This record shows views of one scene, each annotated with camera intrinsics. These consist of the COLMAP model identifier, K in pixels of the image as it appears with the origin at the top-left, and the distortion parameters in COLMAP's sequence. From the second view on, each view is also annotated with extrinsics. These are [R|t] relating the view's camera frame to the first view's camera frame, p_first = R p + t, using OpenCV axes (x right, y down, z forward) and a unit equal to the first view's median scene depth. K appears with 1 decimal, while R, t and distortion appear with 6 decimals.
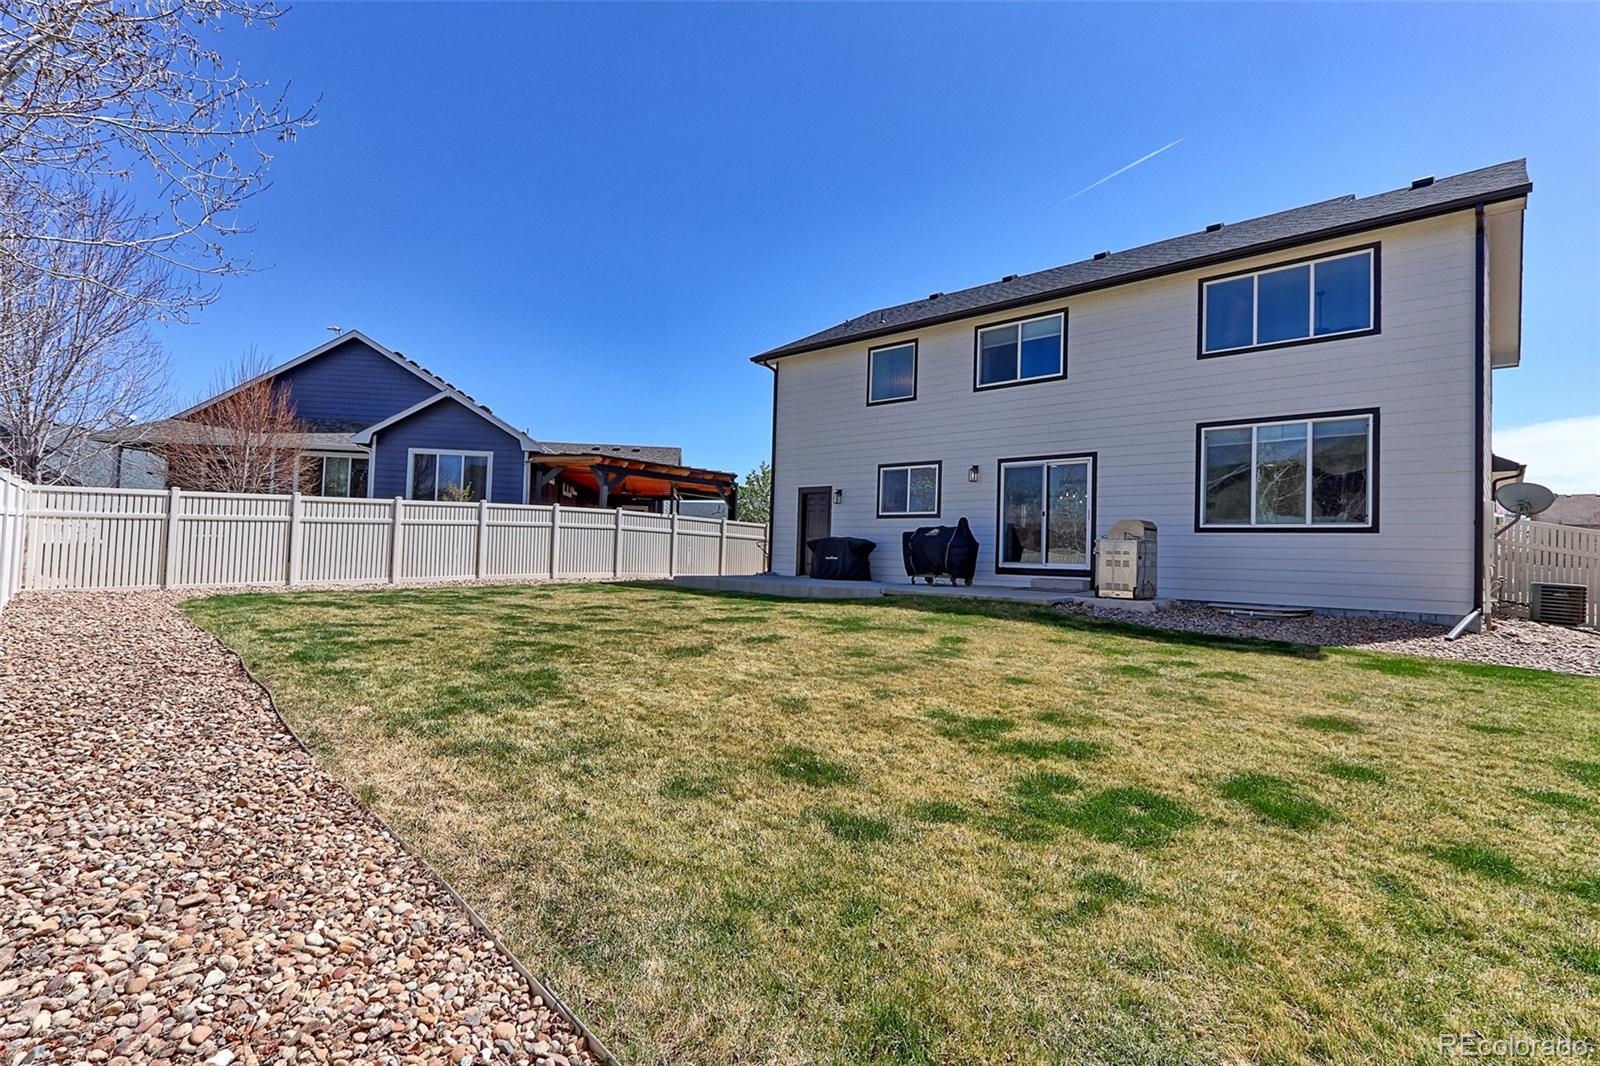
lens RADIAL K [[731.5, 0, 795.6], [0, 731.5, 532.8], [0, 0, 1]] dist [-0.001260, 0.001070]
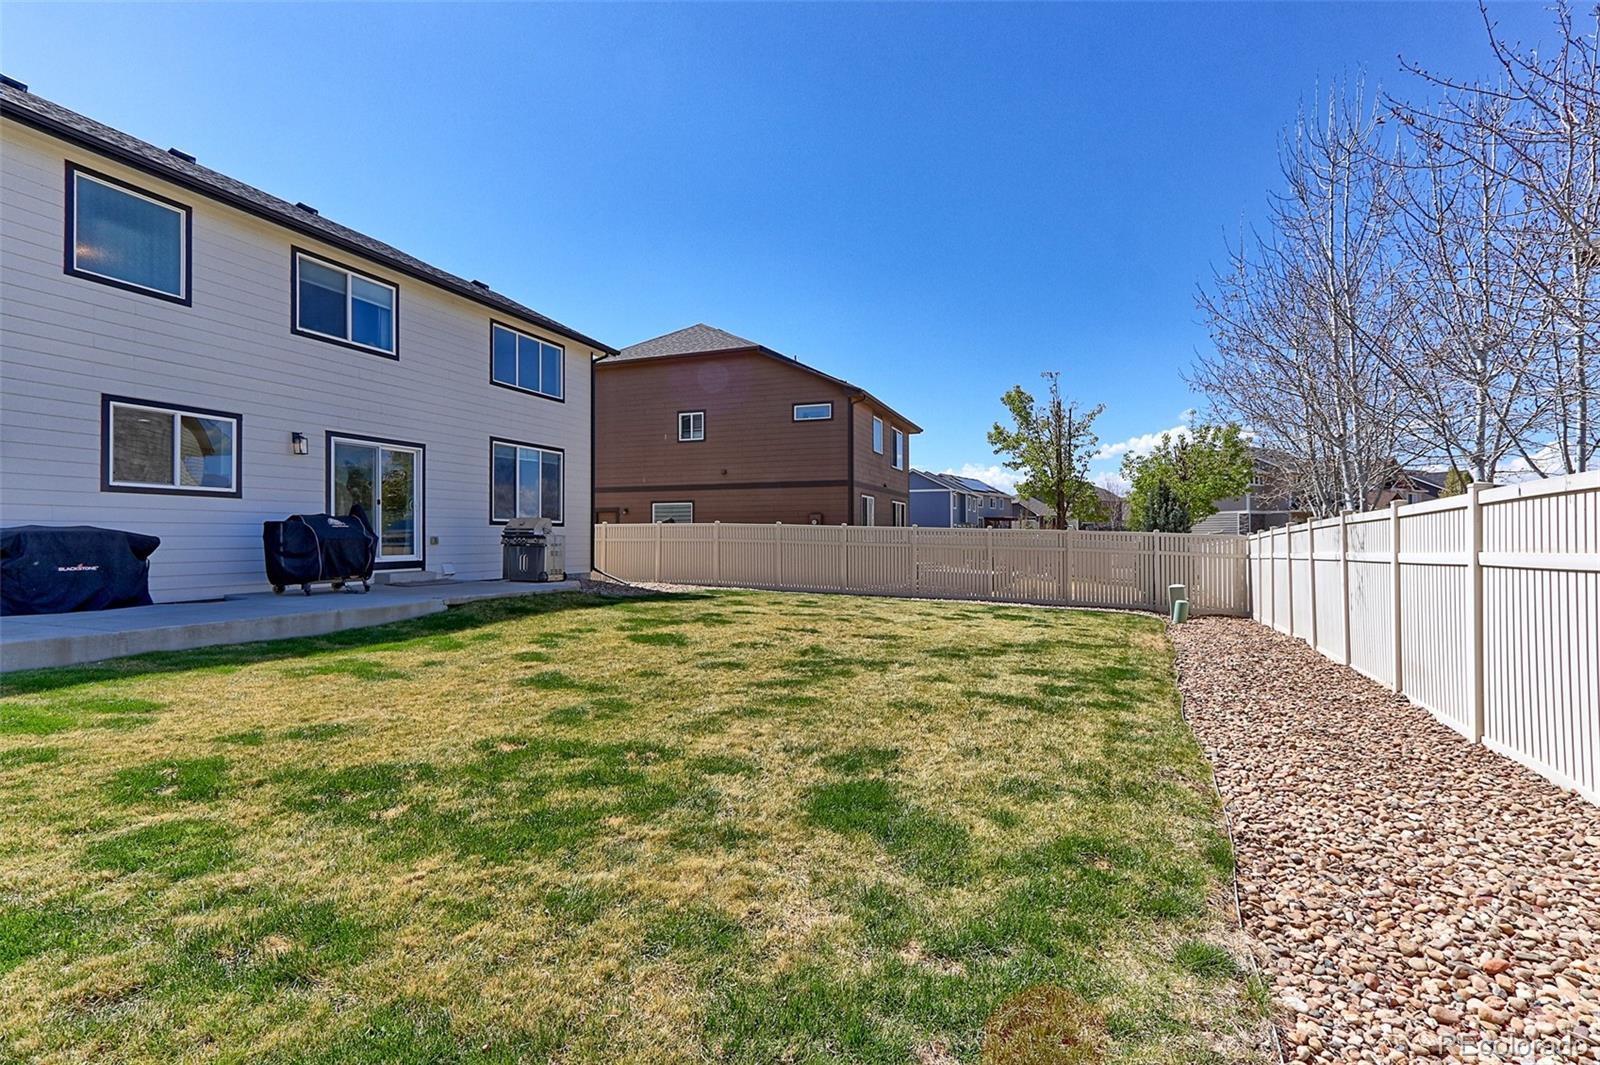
lens RADIAL K [[731.5, 0, 795.6], [0, 731.5, 532.3], [0, 0, 1]] dist [-0.001260, 0.001070]
pose [[-0.348869, -0.021823, 0.936917, -0.675365], [-0.041782, 0.999097, 0.007713, -0.017029], [-0.936239, -0.036456, -0.349466, 0.812748]]
